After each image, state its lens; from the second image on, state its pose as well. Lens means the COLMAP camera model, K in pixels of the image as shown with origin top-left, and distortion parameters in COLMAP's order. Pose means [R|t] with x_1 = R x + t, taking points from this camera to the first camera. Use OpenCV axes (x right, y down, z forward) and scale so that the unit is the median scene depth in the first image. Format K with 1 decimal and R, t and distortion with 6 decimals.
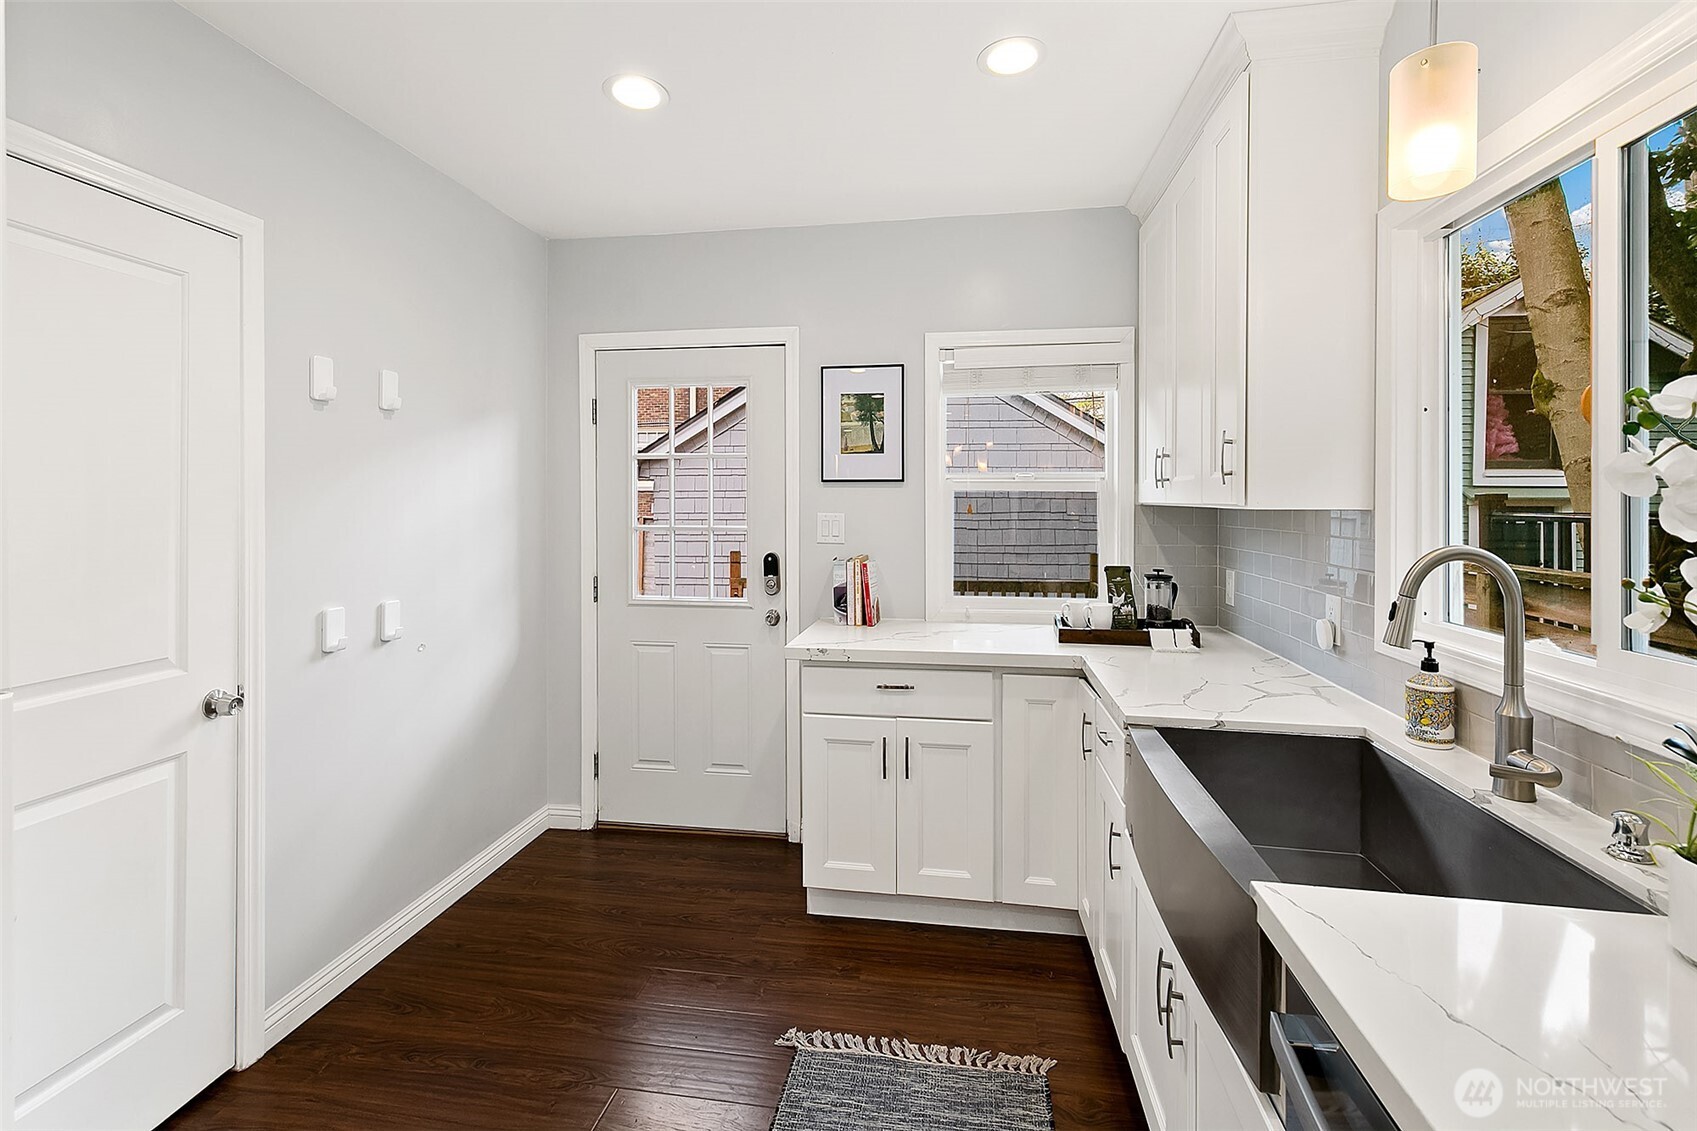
lens RADIAL K [[741.2, 0, 852.6], [0, 741.2, 499.2], [0, 0, 1]] dist [0.000929, 0.000035]
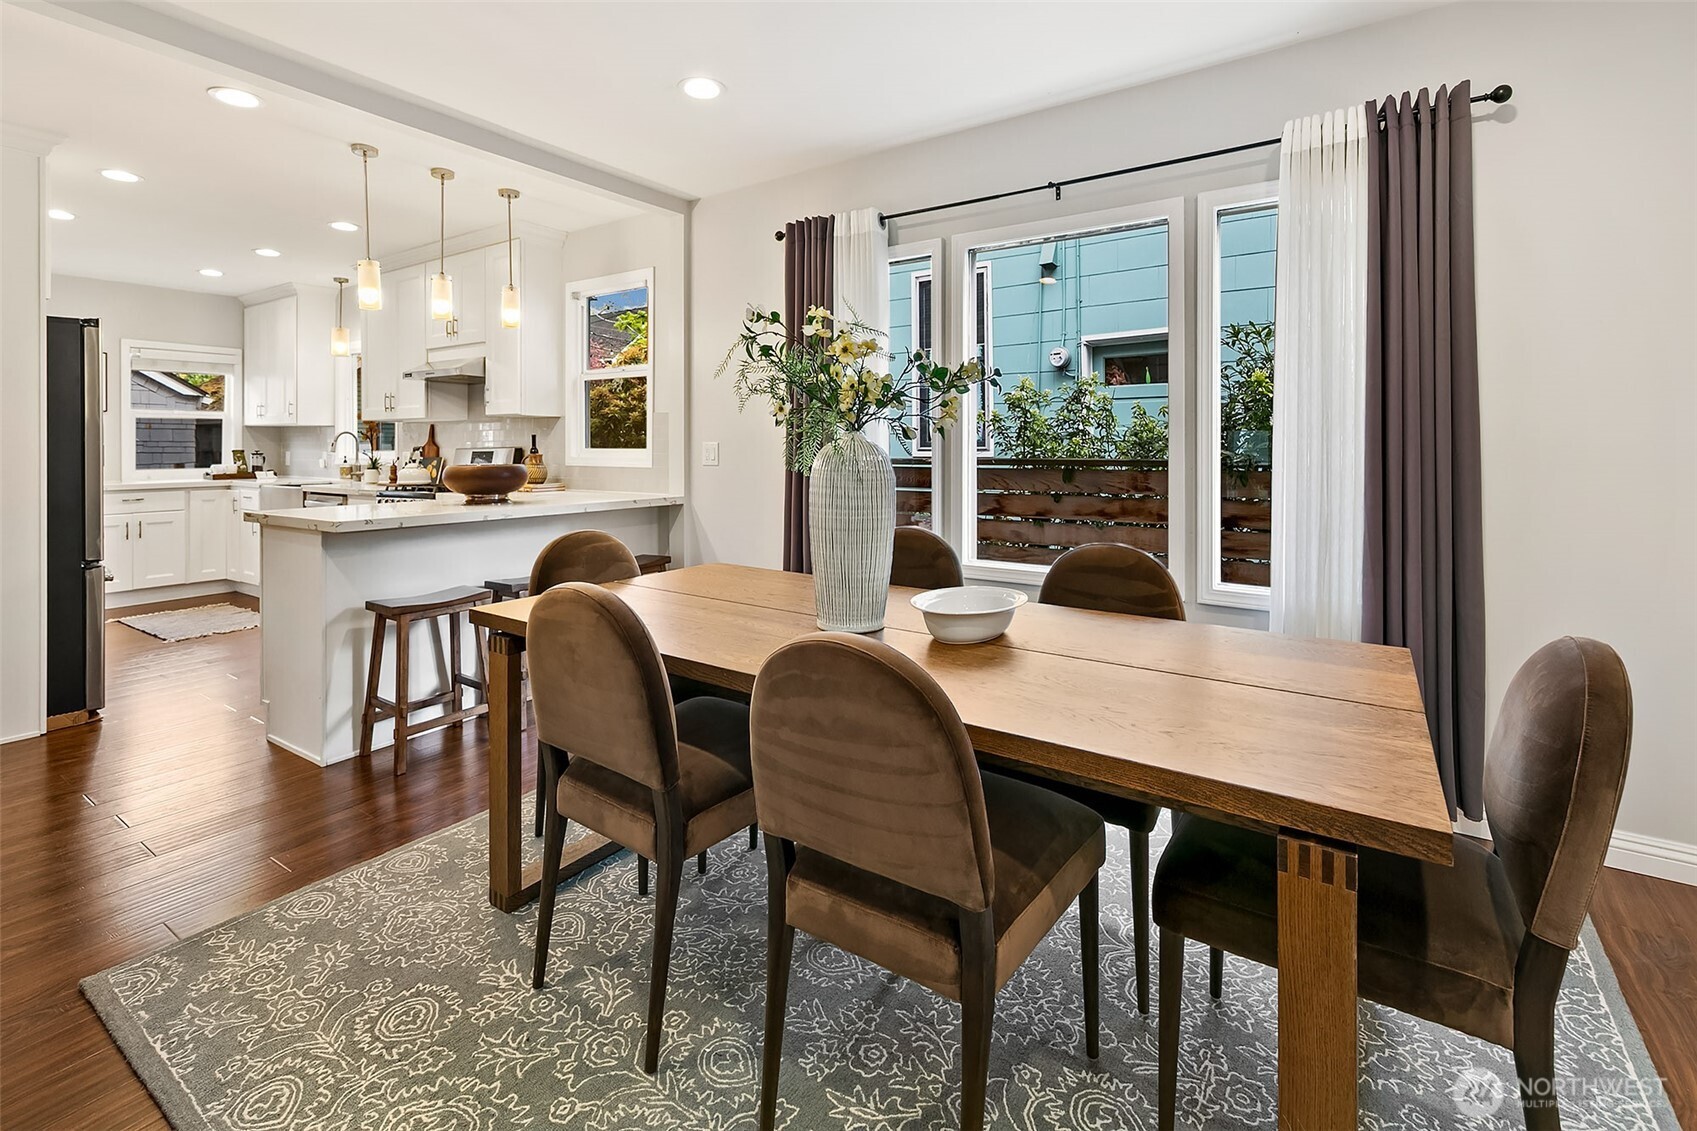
lens RADIAL K [[776.7, 0, 846.6], [0, 776.7, 446.5], [0, 0, 1]] dist [0.000846, 0.000070]
pose [[0.434032, -0.003211, 0.900892, -1.097446], [0.003253, 0.999993, 0.001997, 0.082580], [-0.900892, 0.002064, 0.434039, -1.951641]]
